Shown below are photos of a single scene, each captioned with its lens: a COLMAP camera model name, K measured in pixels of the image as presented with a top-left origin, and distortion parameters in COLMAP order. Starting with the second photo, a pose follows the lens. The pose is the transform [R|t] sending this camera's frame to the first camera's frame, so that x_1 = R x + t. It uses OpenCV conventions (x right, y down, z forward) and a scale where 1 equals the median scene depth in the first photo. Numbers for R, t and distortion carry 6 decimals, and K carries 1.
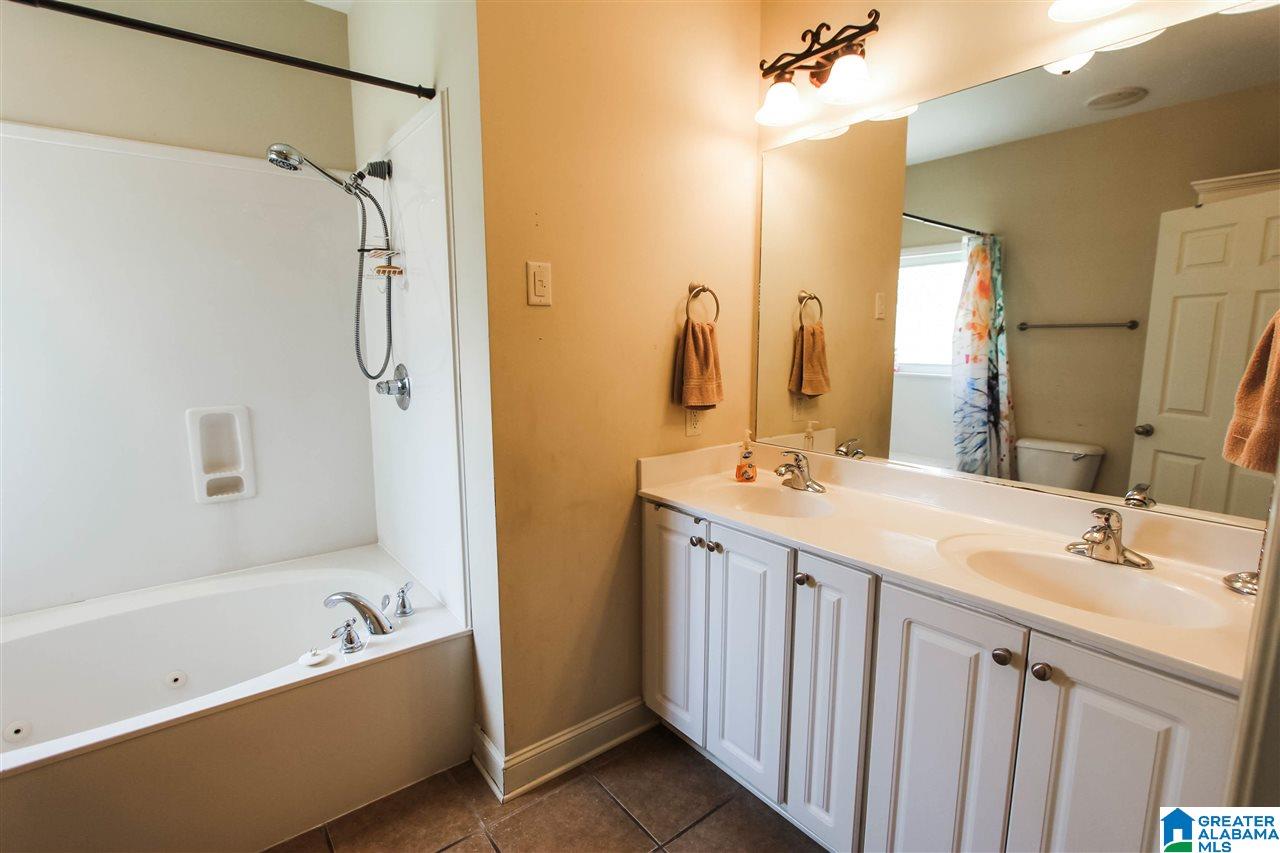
lens RADIAL K [[593.4, 0, 641.0], [0, 593.4, 428.1], [0, 0, 1]] dist [-0.017451, 0.002057]
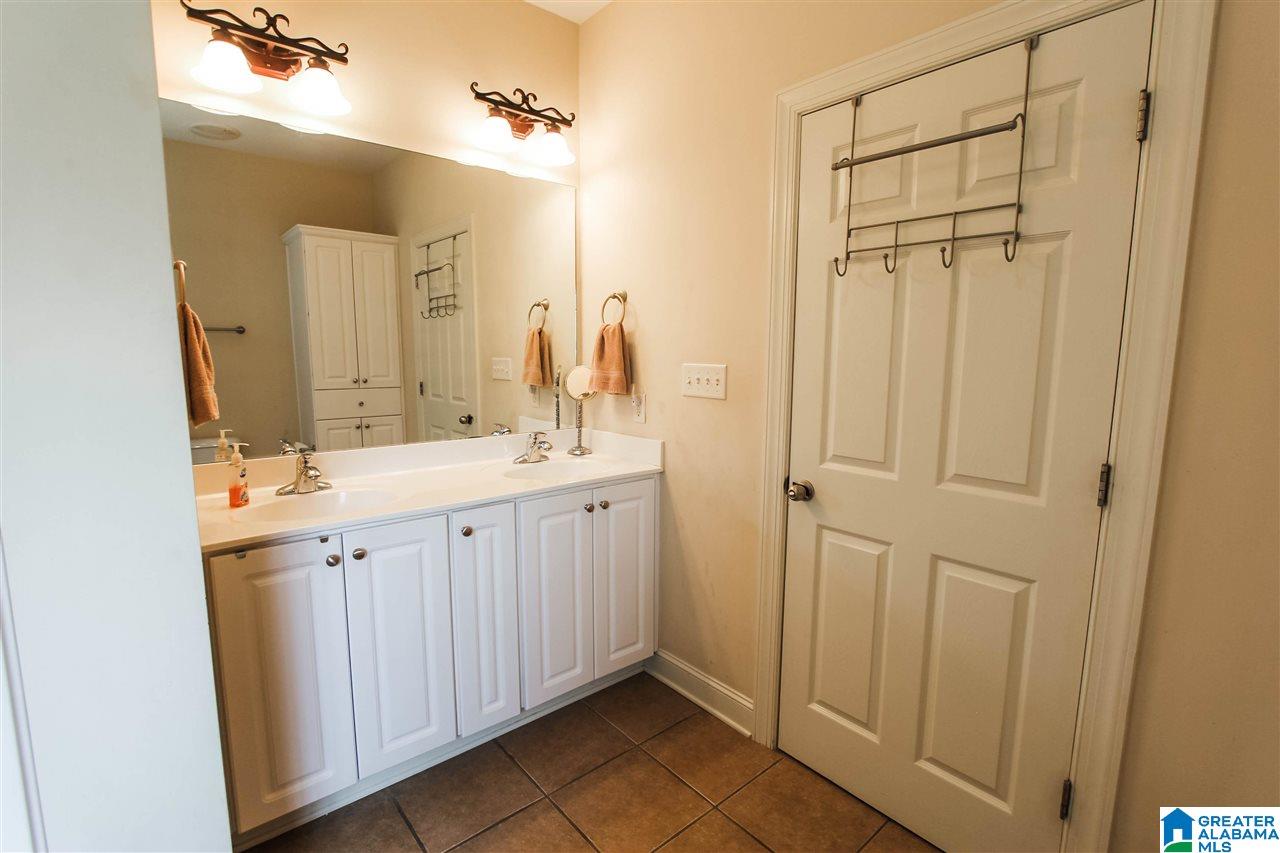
lens RADIAL K [[593.4, 0, 641.0], [0, 593.4, 428.1], [0, 0, 1]] dist [-0.017451, 0.002057]
pose [[-0.036245, -0.132182, 0.990563, -0.933650], [0.144634, 0.980084, 0.136076, -0.070304], [-0.988821, 0.148201, -0.016405, 0.634305]]
